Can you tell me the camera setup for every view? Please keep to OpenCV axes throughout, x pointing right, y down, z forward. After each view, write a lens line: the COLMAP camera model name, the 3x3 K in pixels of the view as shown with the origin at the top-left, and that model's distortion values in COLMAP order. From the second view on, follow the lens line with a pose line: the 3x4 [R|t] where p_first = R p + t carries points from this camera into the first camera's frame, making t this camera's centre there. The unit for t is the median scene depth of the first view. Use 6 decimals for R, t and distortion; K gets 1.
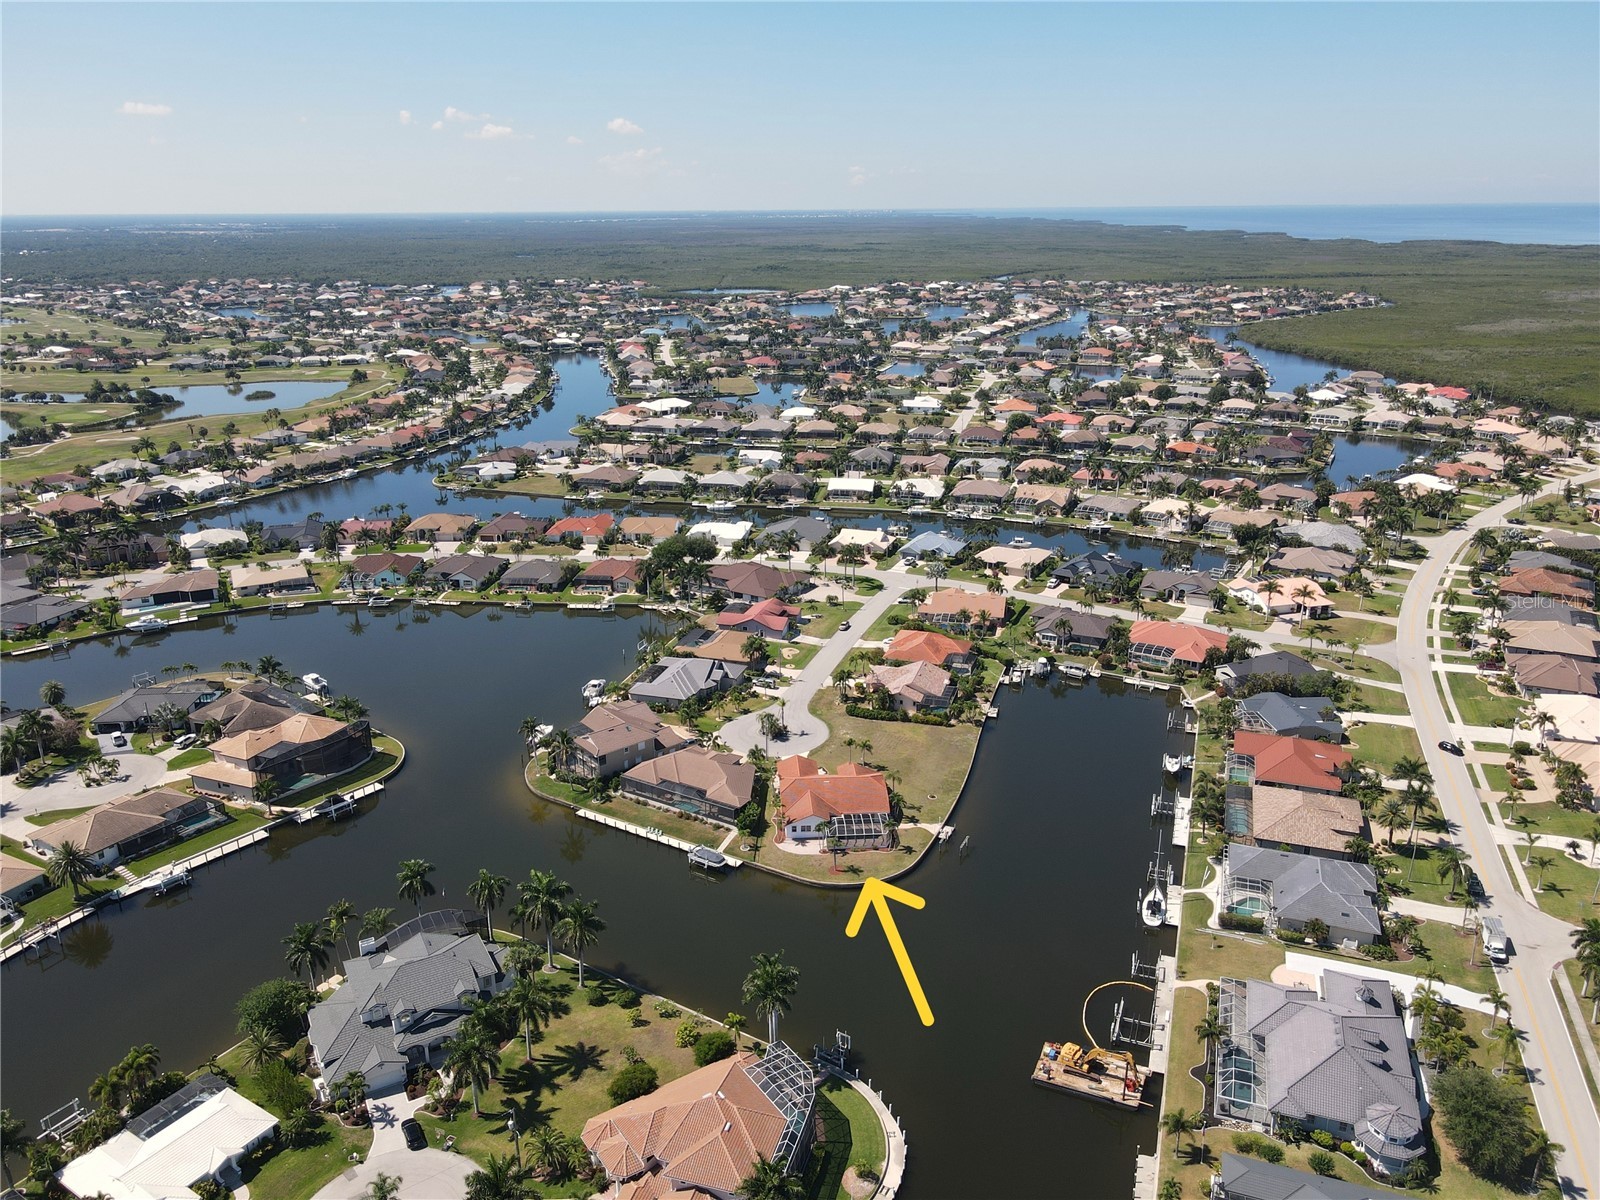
lens RADIAL K [[1178.1, 0, 795.9], [0, 1178.1, 598.0], [0, 0, 1]] dist [-0.012292, 0.044609]
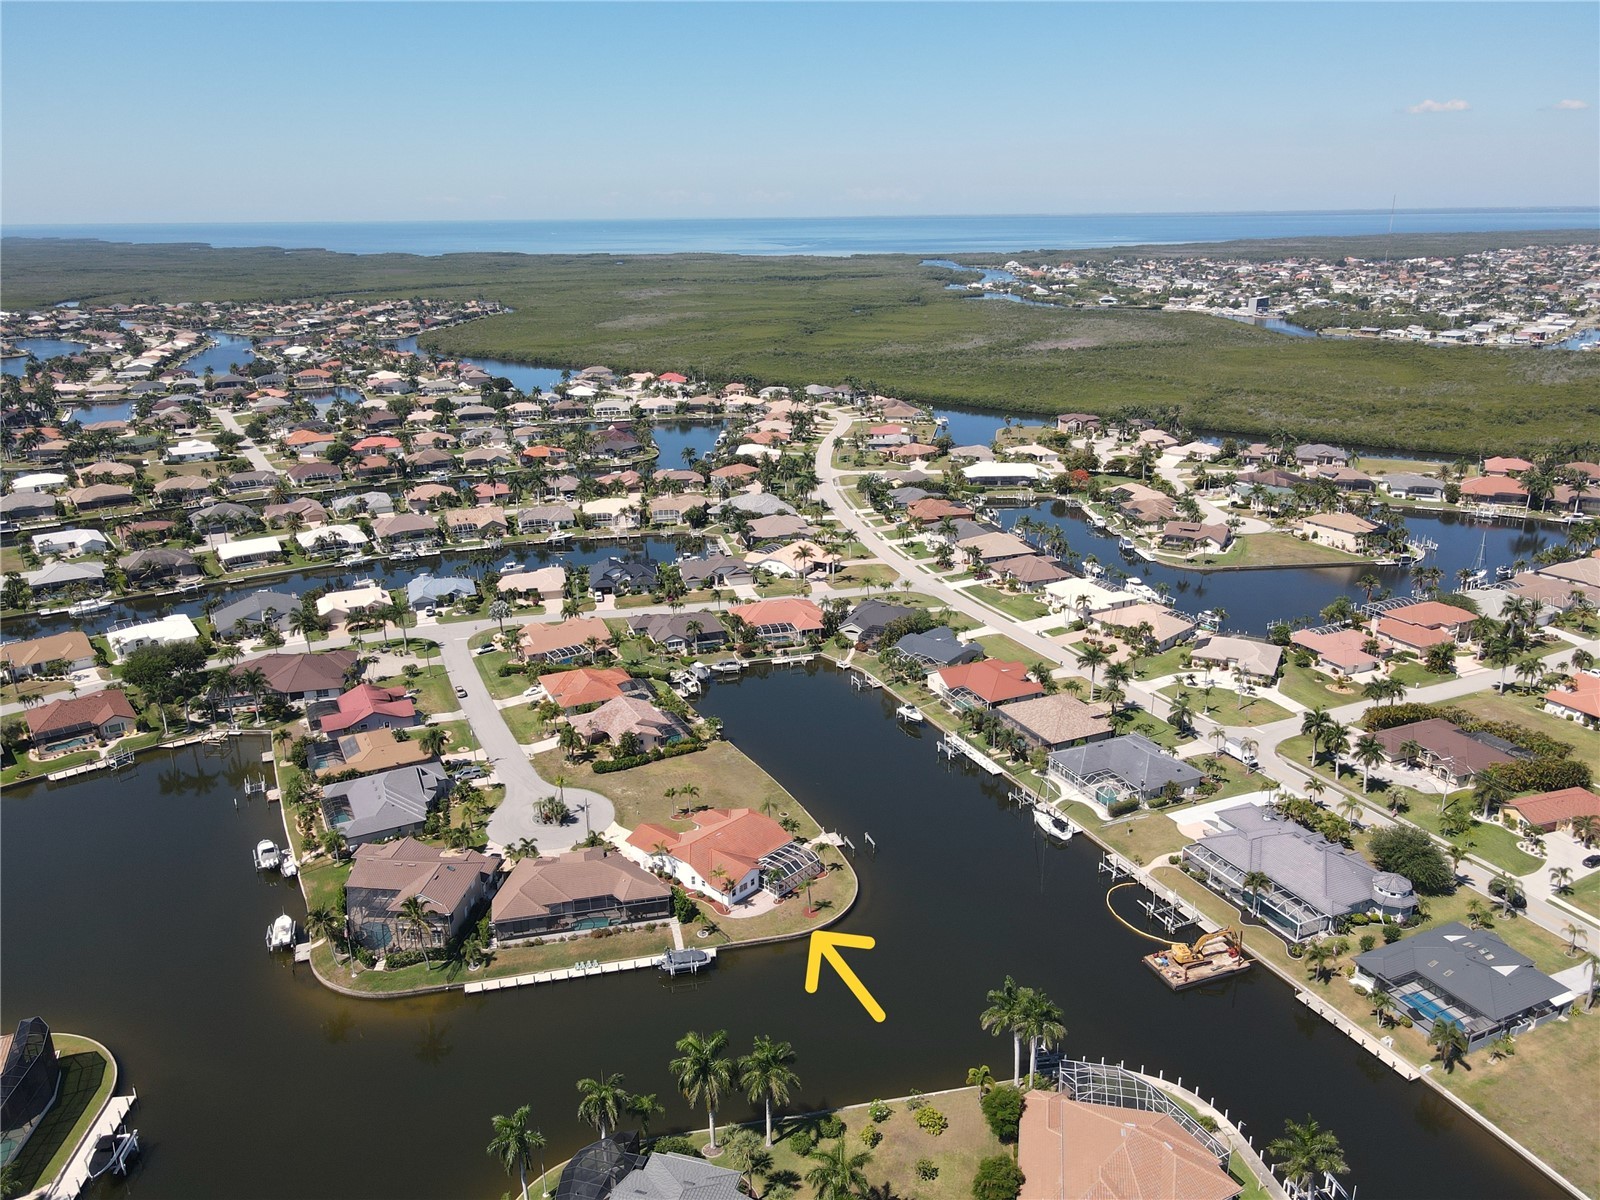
lens RADIAL K [[1178.1, 0, 795.9], [0, 1178.1, 598.0], [0, 0, 1]] dist [-0.012292, 0.044609]
pose [[0.715518, -0.219743, 0.663135, -0.415966], [0.228427, 0.970654, 0.075174, -0.063444], [-0.660194, 0.097690, 0.744716, 0.226851]]
